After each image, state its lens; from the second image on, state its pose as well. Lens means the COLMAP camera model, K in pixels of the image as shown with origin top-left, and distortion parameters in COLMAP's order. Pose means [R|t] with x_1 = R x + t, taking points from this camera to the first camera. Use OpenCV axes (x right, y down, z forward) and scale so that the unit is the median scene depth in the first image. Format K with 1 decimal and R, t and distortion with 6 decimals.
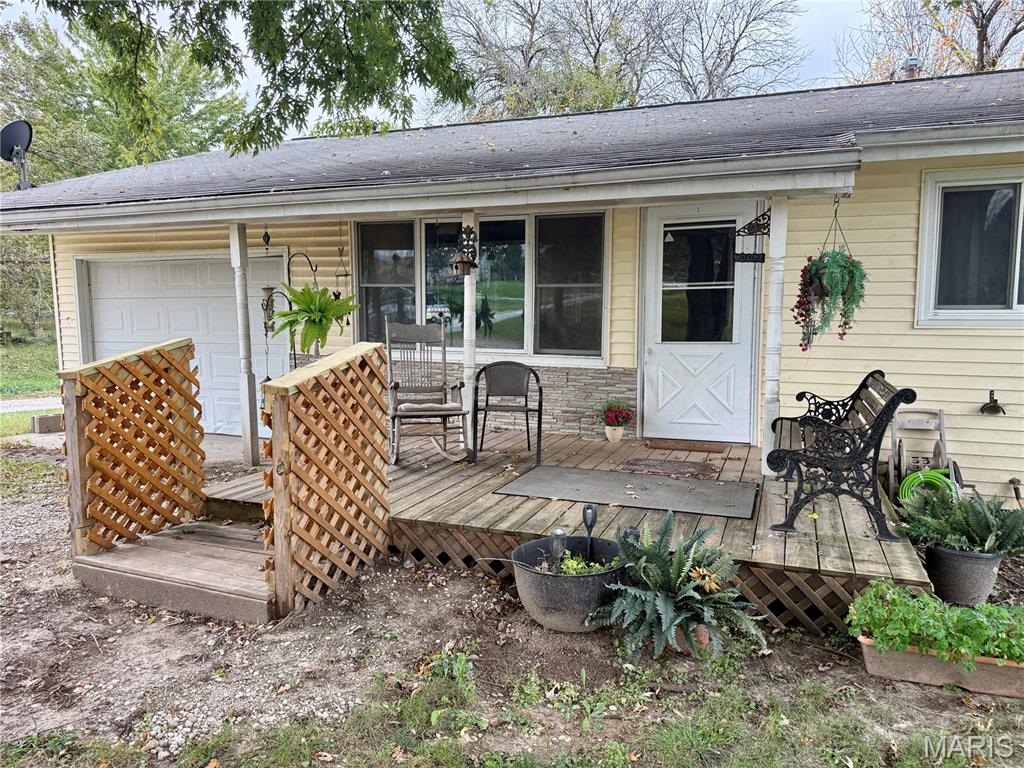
lens RADIAL K [[717.0, 0, 511.8], [0, 717.0, 387.5], [0, 0, 1]] dist [0.019571, -0.004775]
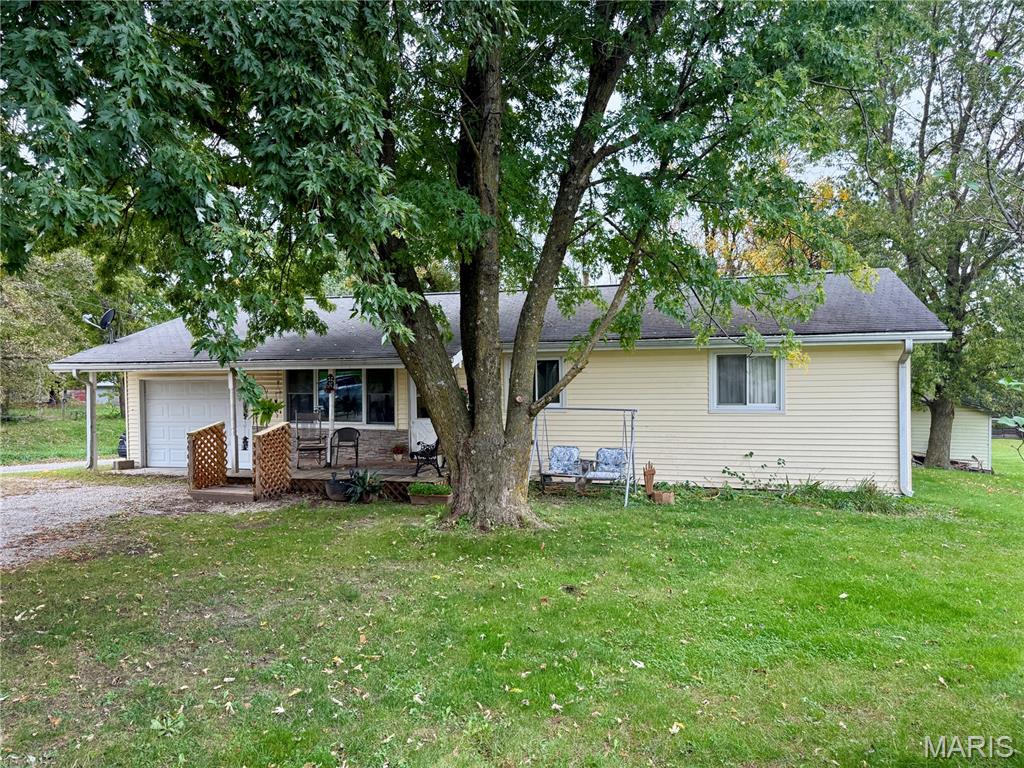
lens RADIAL K [[717.0, 0, 537.2], [0, 717.0, 383.6], [0, 0, 1]] dist [0.019571, -0.004775]
pose [[0.994532, -0.012180, 0.103718, 0.384766], [0.022454, 0.994886, -0.098474, 0.070217], [-0.101988, 0.100264, 0.989720, -1.505666]]
